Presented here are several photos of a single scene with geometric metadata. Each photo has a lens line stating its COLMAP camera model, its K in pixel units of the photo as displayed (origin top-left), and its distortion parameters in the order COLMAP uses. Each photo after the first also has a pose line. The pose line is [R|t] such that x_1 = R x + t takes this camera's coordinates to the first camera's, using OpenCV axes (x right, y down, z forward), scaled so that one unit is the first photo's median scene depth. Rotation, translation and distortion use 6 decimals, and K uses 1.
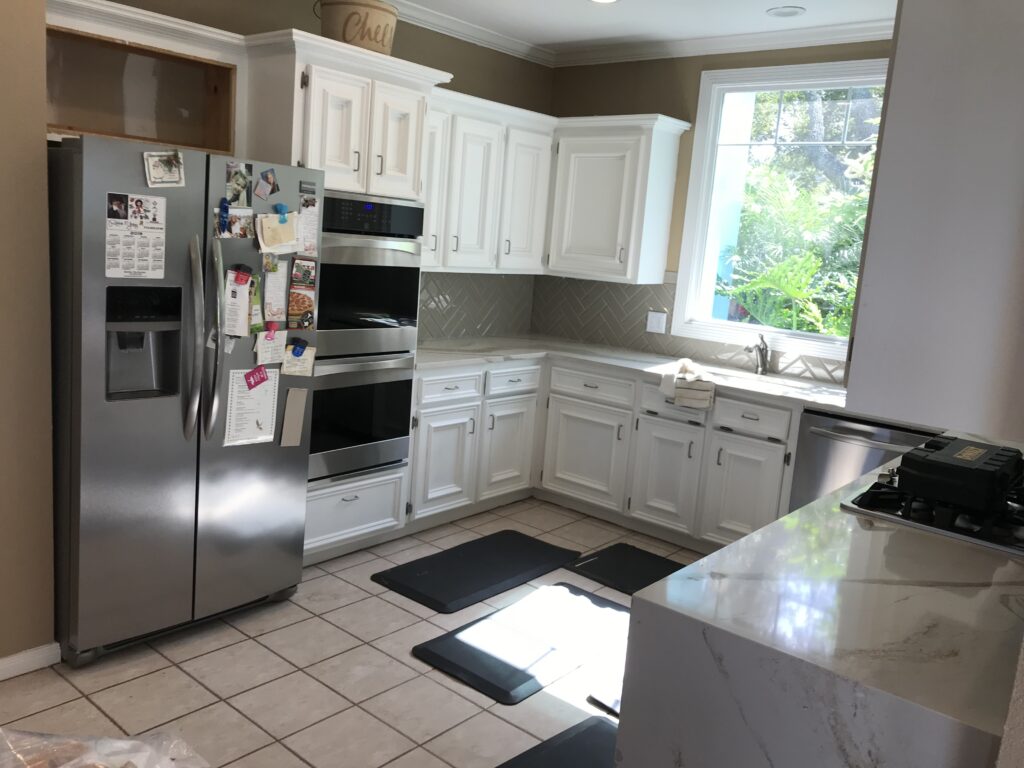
lens RADIAL K [[850.5, 0, 491.9], [0, 850.5, 373.2], [0, 0, 1]] dist [0.037435, -0.039979]
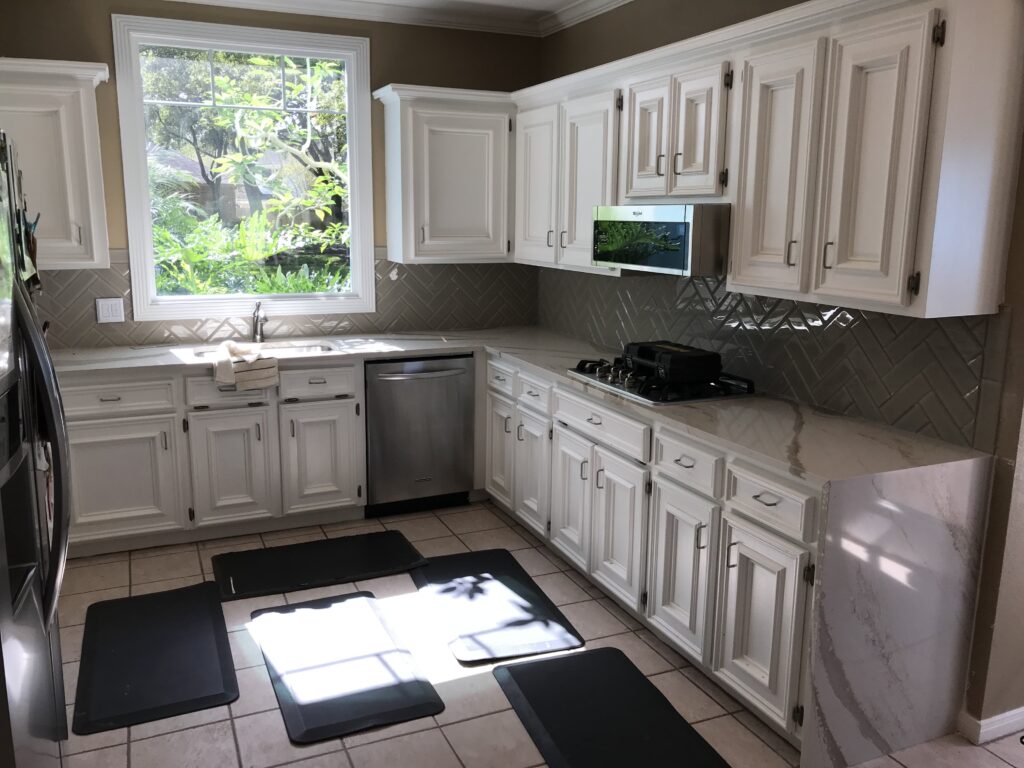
lens RADIAL K [[850.5, 0, 520.1], [0, 850.5, 384.2], [0, 0, 1]] dist [0.037435, -0.039979]
pose [[0.444997, -0.252497, 0.859199, -0.446408], [0.181689, 0.964930, 0.189469, -0.090506], [-0.876908, 0.071794, 0.475267, 0.284044]]
